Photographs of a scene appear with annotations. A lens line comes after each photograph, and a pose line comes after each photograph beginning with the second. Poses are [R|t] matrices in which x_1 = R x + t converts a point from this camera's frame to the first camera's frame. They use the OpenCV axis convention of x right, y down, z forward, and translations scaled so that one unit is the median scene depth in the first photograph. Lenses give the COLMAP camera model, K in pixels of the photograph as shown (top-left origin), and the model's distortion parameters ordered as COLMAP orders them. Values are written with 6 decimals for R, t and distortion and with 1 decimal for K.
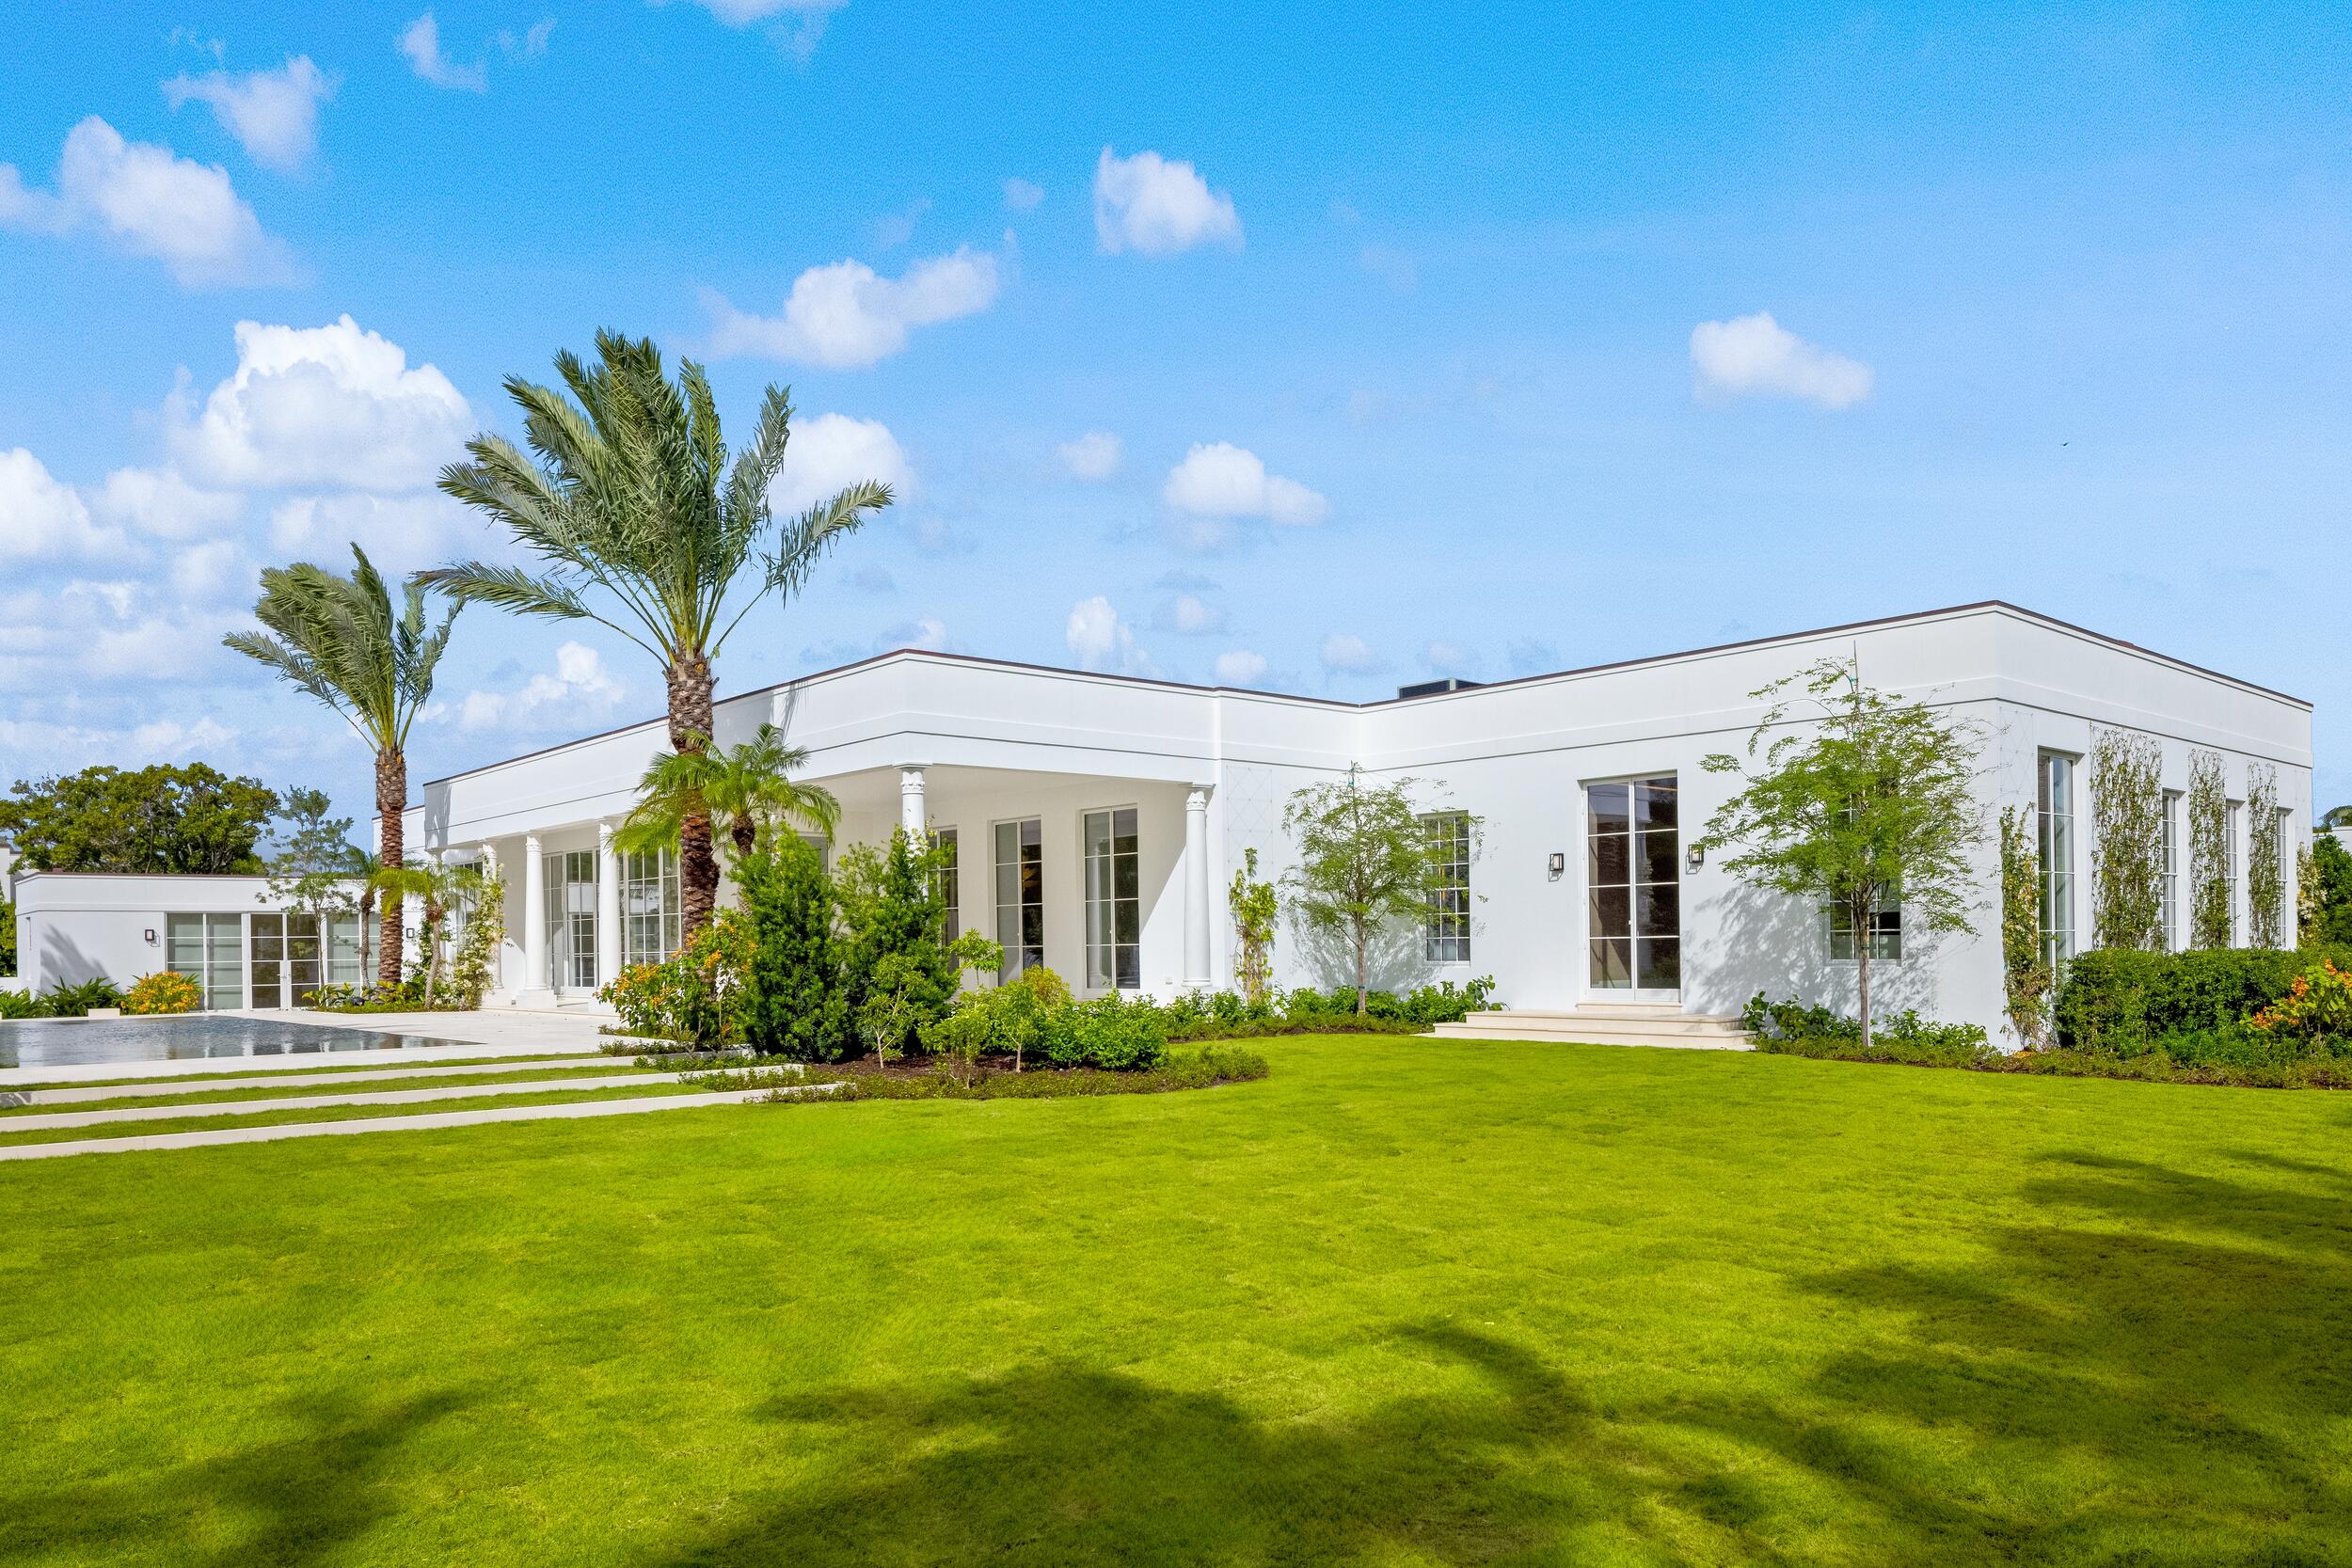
lens RADIAL K [[1649.3, 0, 1176.0], [0, 1649.3, 784.0], [0, 0, 1]] dist [-0.002217, -0.000955]
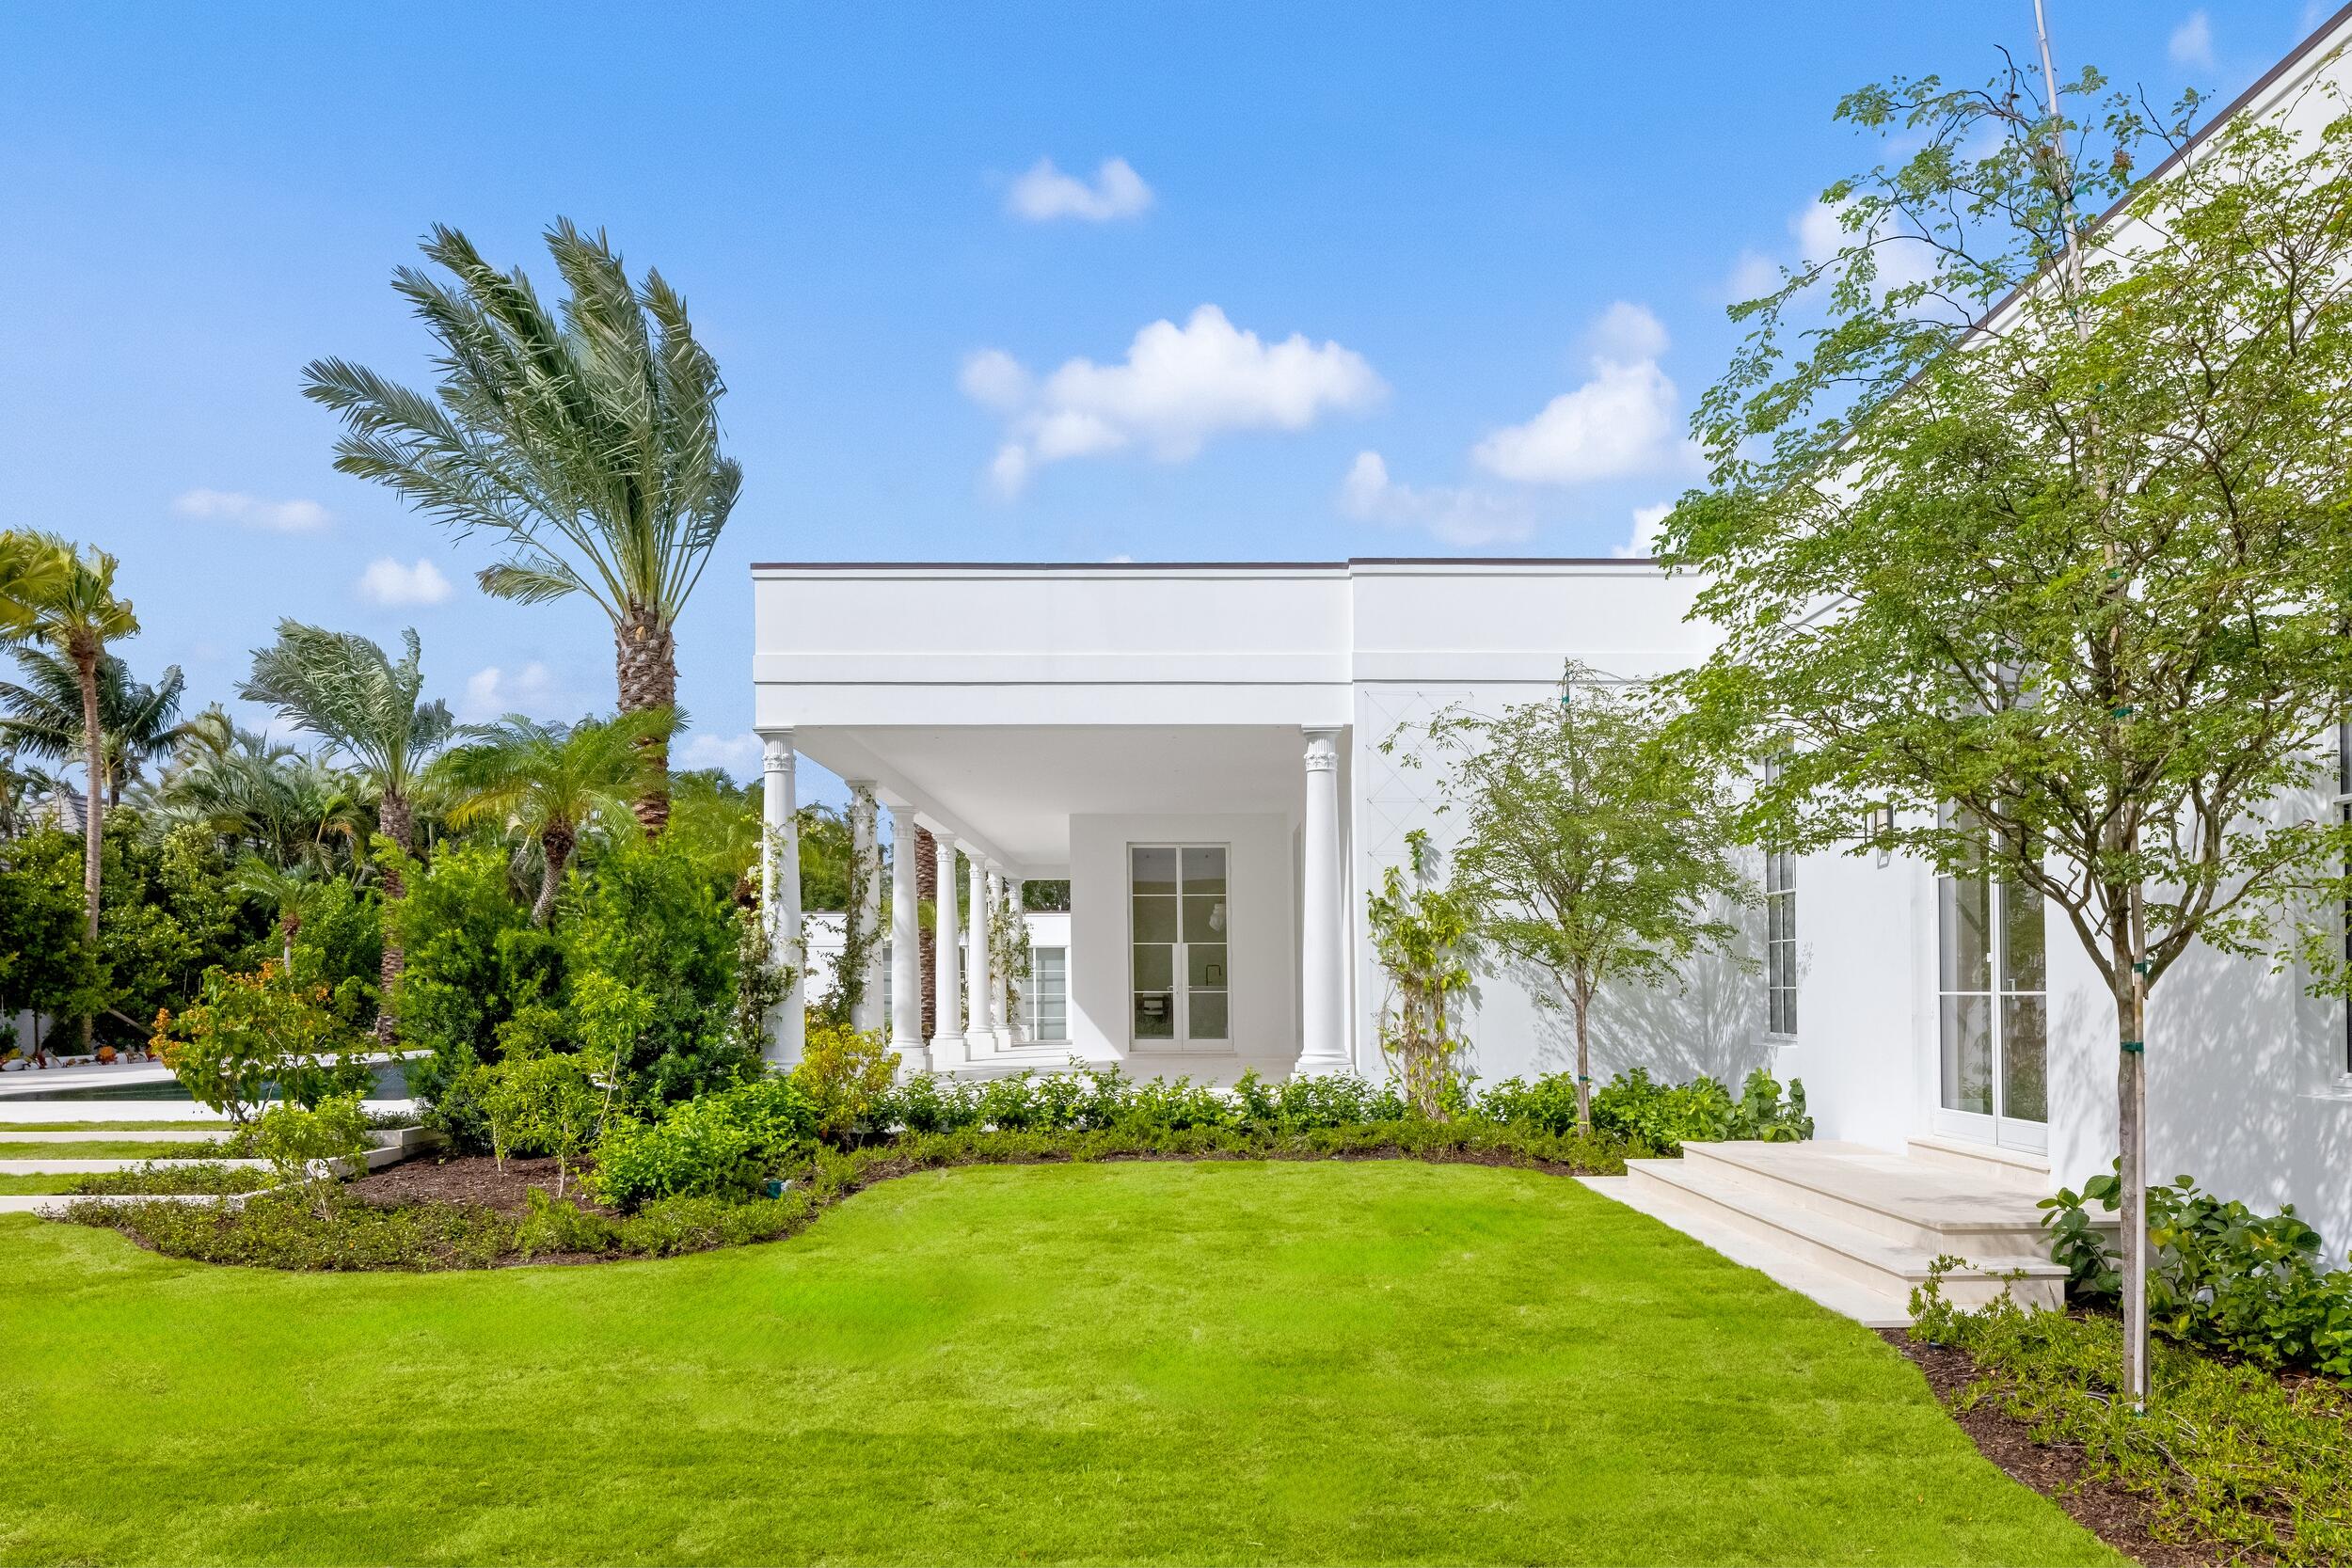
lens RADIAL K [[1649.3, 0, 1176.0], [0, 1649.3, 784.0], [0, 0, 1]] dist [-0.002217, -0.000955]
pose [[0.679326, -0.045448, -0.732428, 0.418025], [0.052673, 0.998526, -0.013106, 0.025991], [0.731944, -0.029676, 0.680718, 0.547375]]
